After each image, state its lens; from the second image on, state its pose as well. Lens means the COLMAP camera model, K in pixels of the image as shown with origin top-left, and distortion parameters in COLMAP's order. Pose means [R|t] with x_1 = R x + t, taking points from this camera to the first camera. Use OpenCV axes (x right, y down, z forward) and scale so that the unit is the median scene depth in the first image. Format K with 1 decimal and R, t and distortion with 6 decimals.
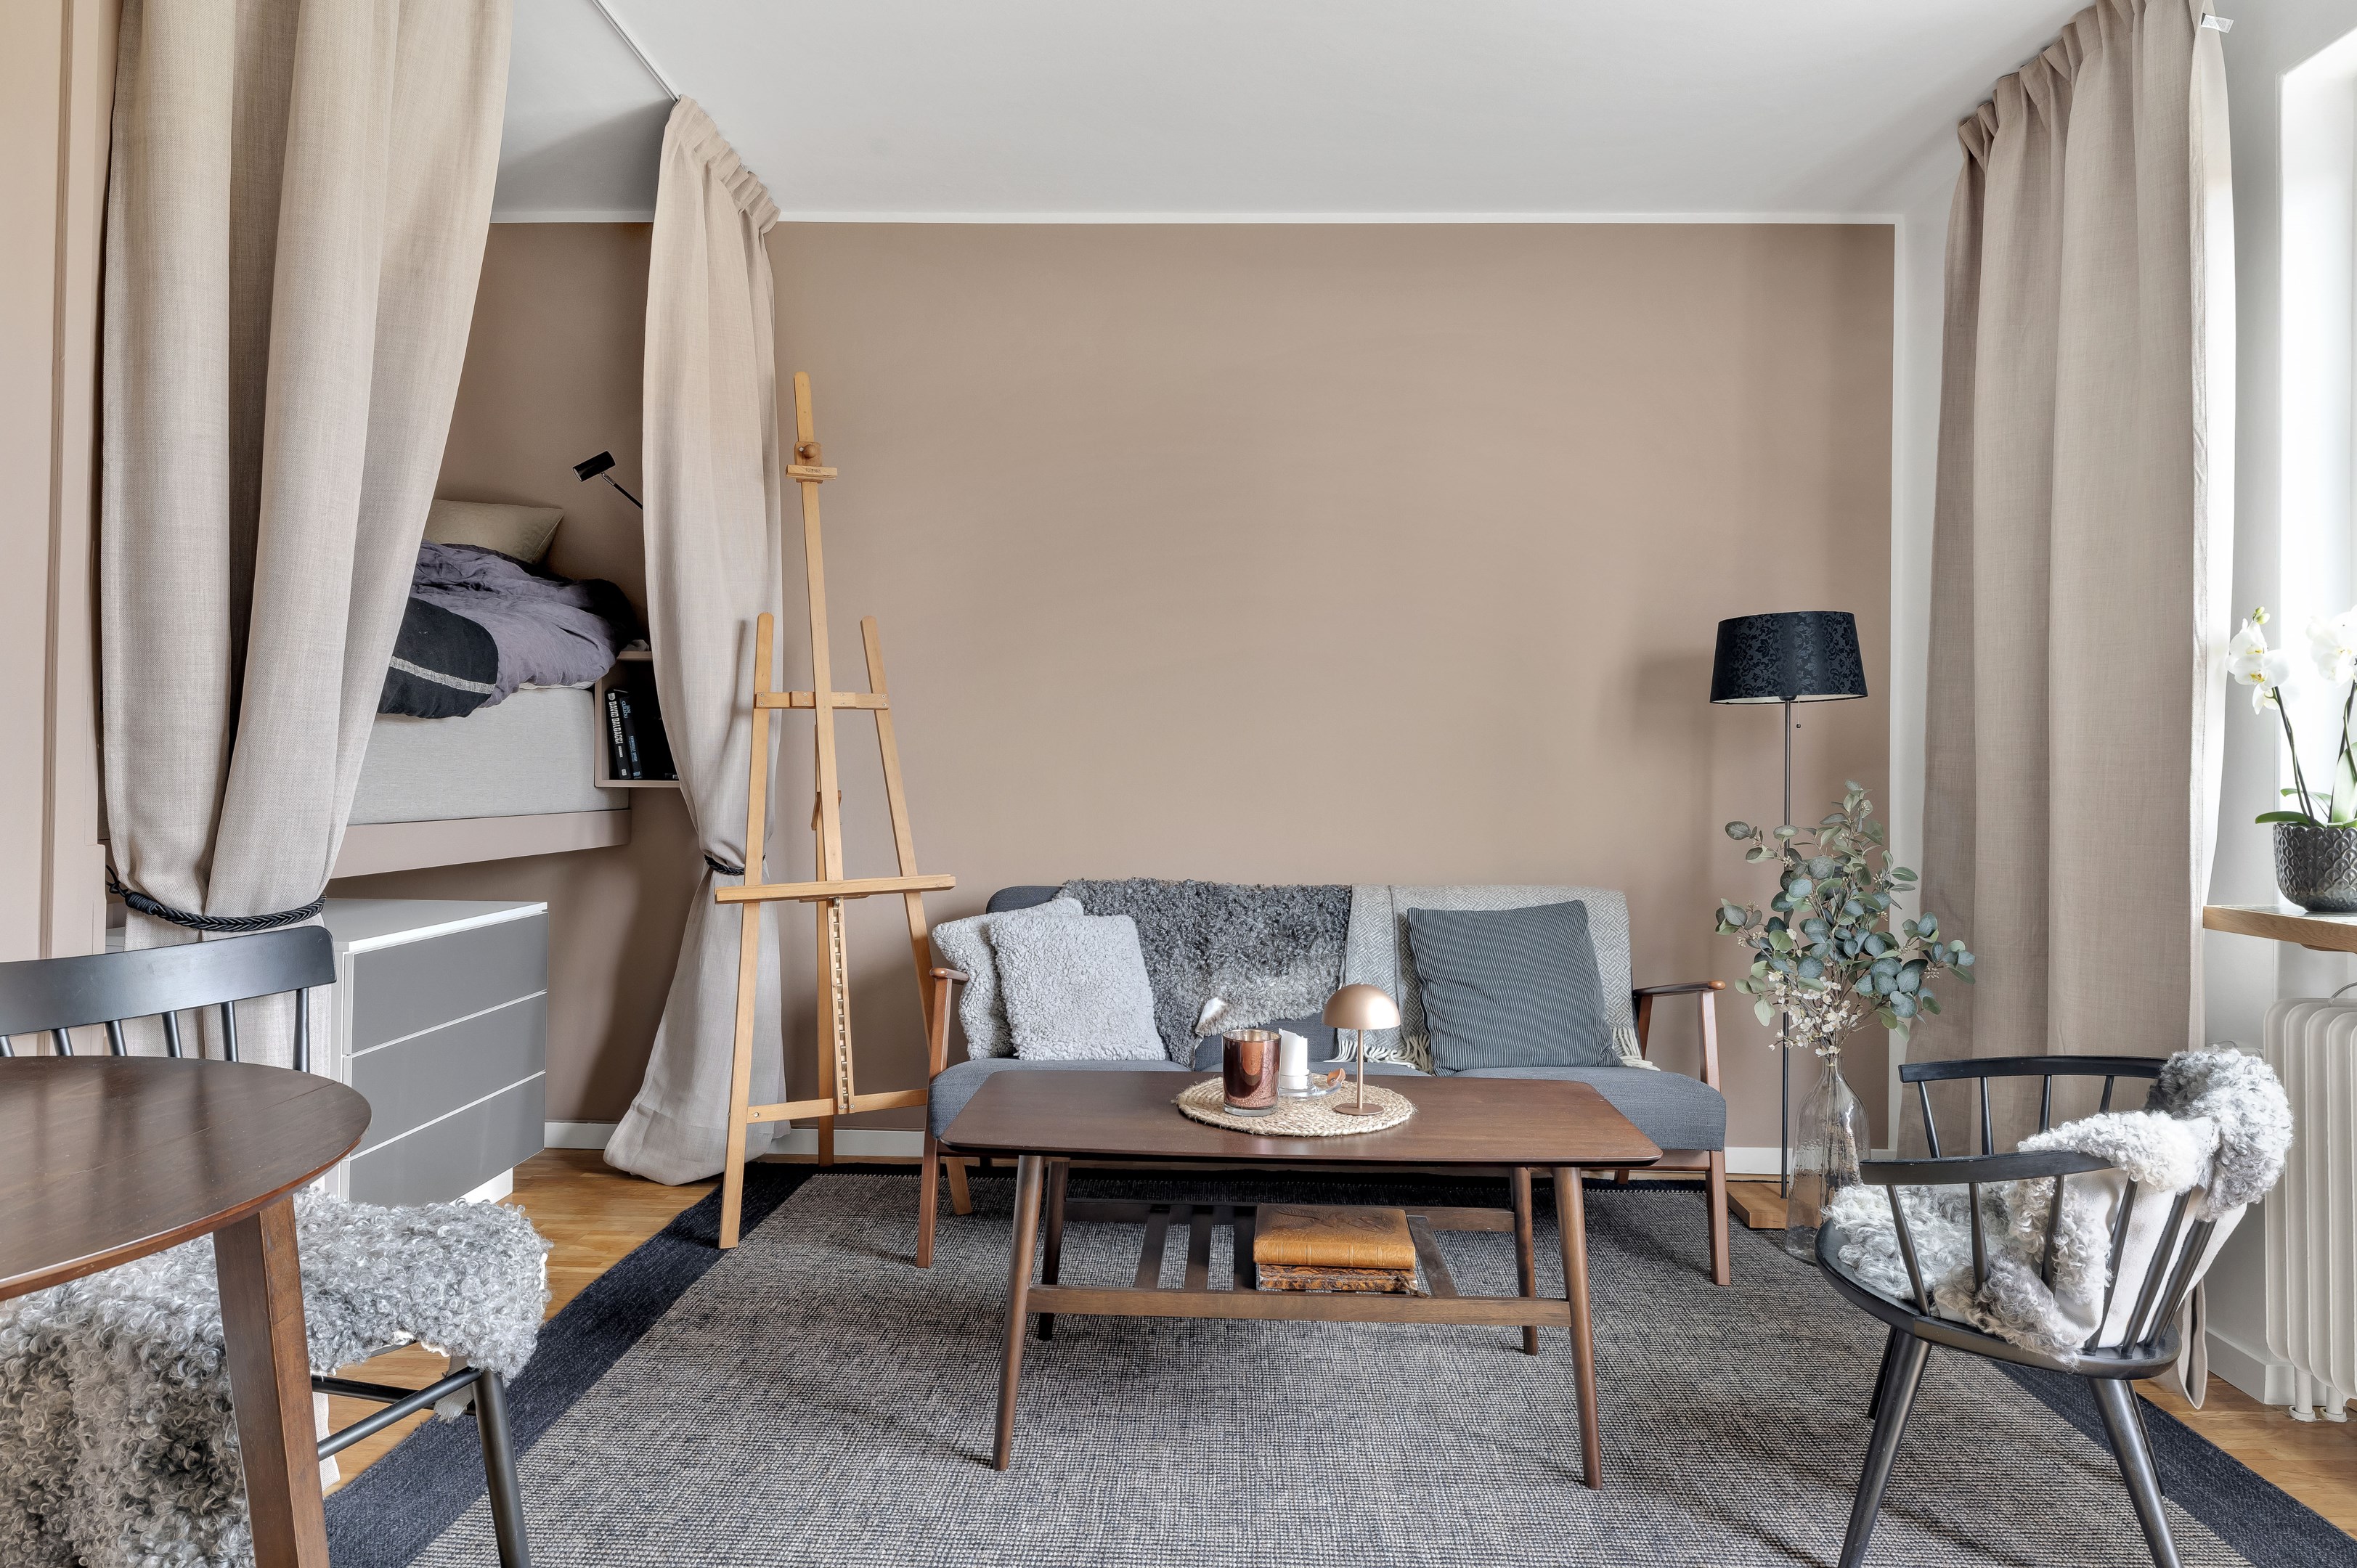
lens RADIAL K [[1412.2, 0, 1177.1], [0, 1412.2, 751.5], [0, 0, 1]] dist [-0.001168, 0.000184]
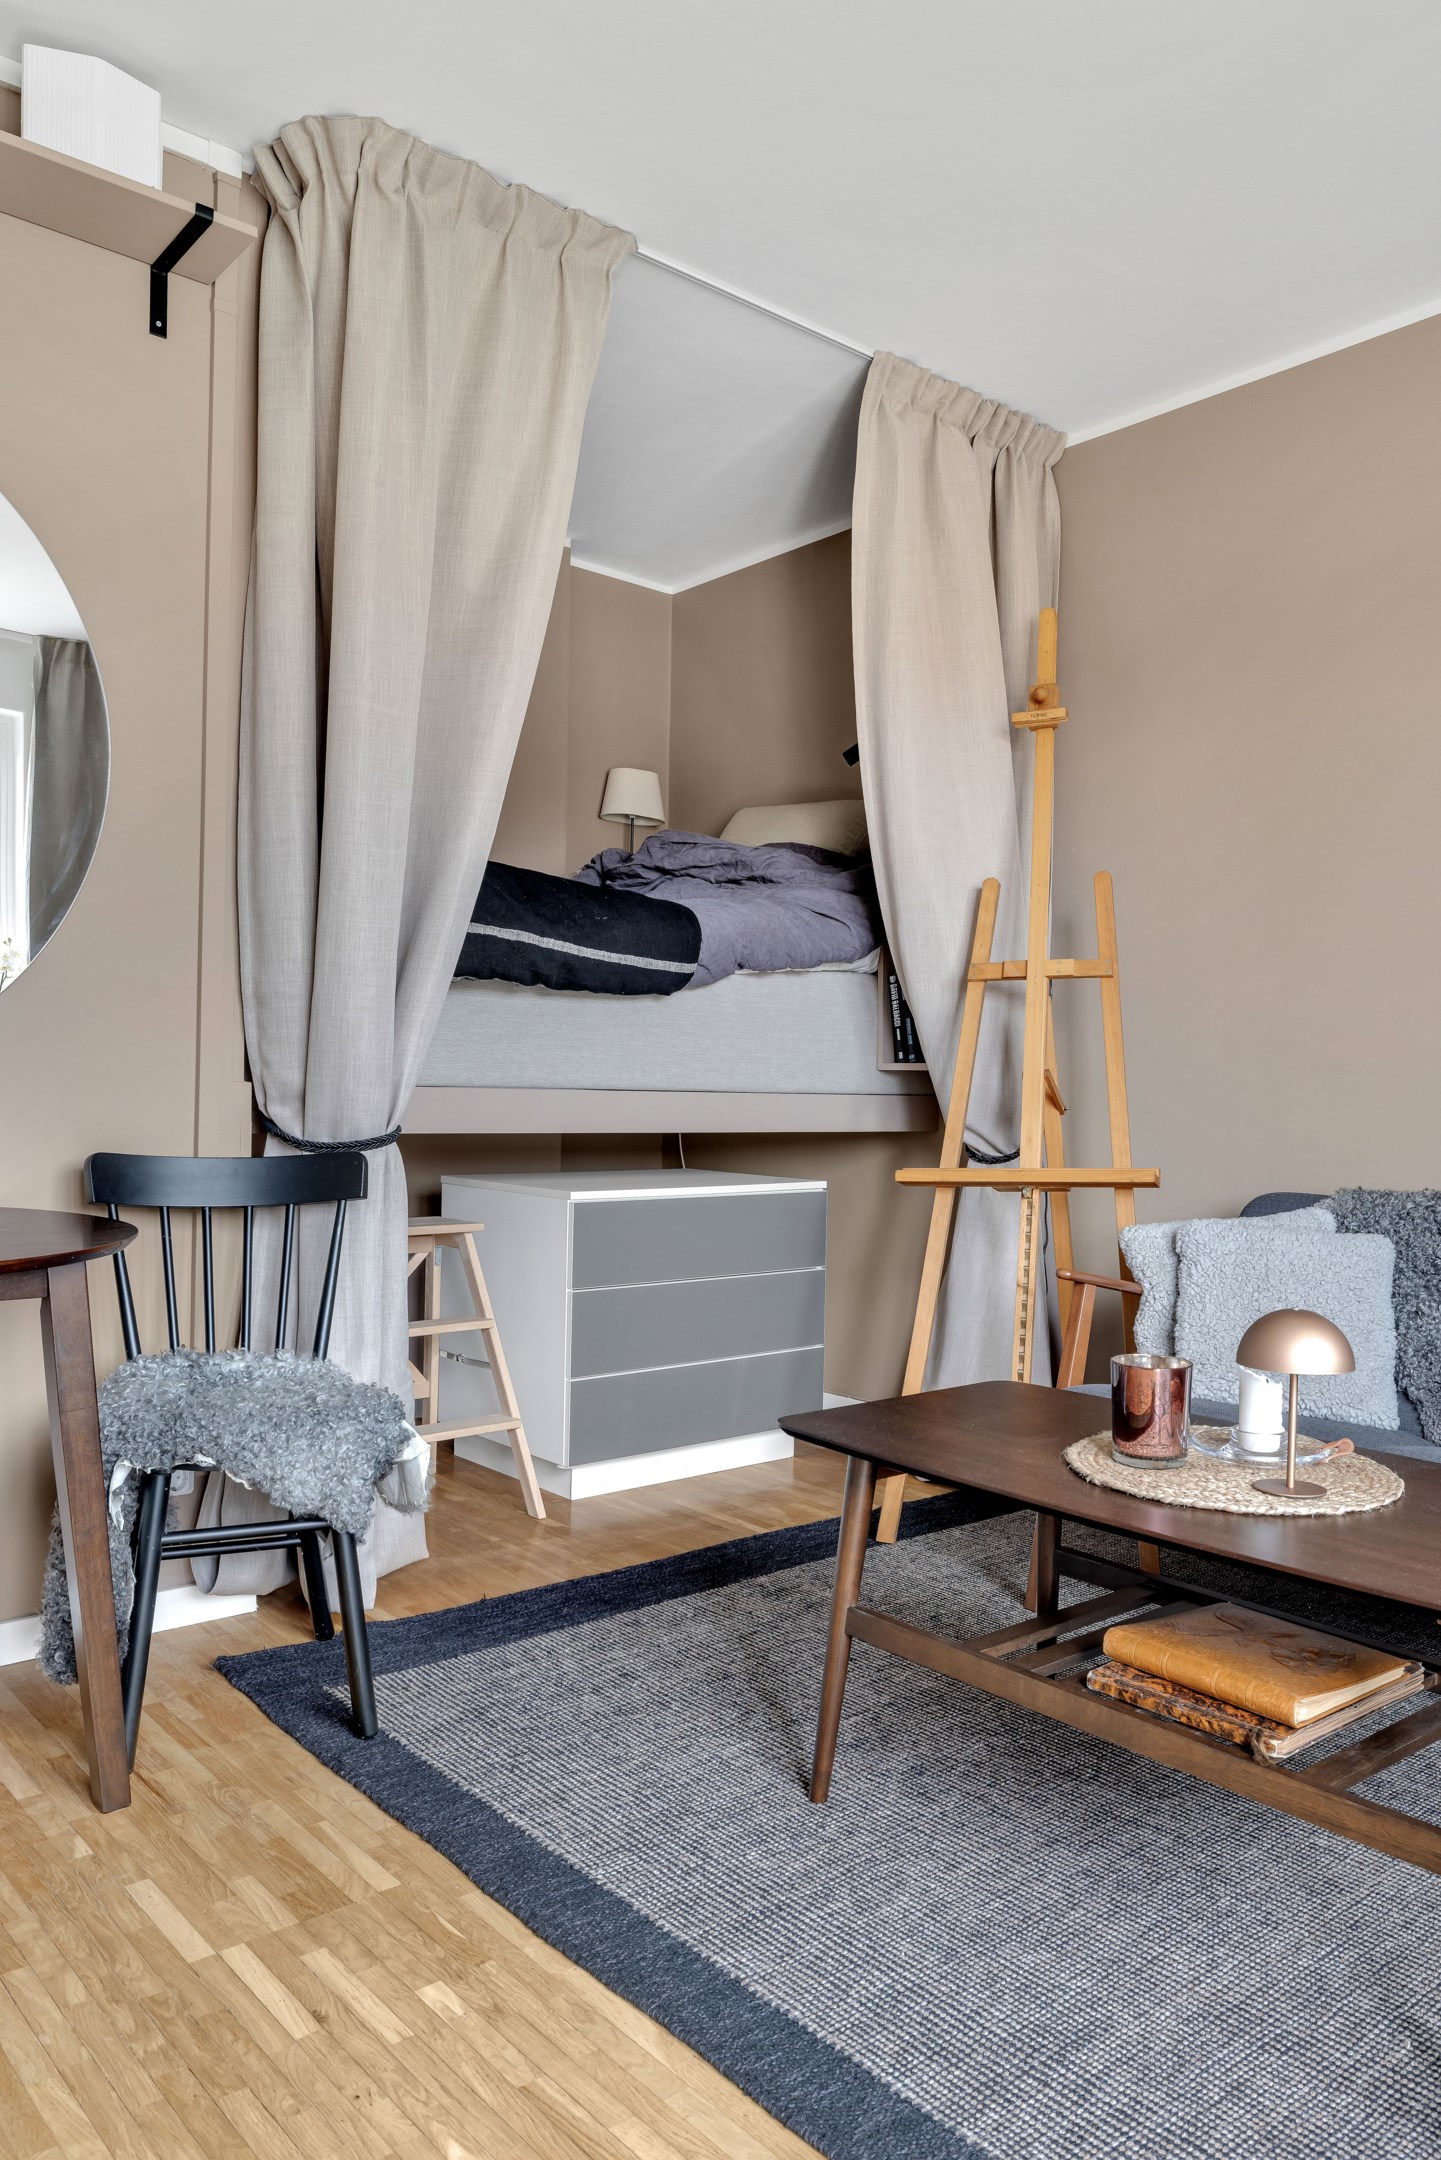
lens RADIAL K [[1559.8, 0, 720.5], [0, 1559.8, 1080.0], [0, 0, 1]] dist [0.022206, 0.000753]
pose [[0.671700, 0.000535, -0.740823, 0.369603], [-0.002214, 0.999997, -0.001286, 0.037599], [0.740820, 0.002504, 0.671699, 0.193617]]
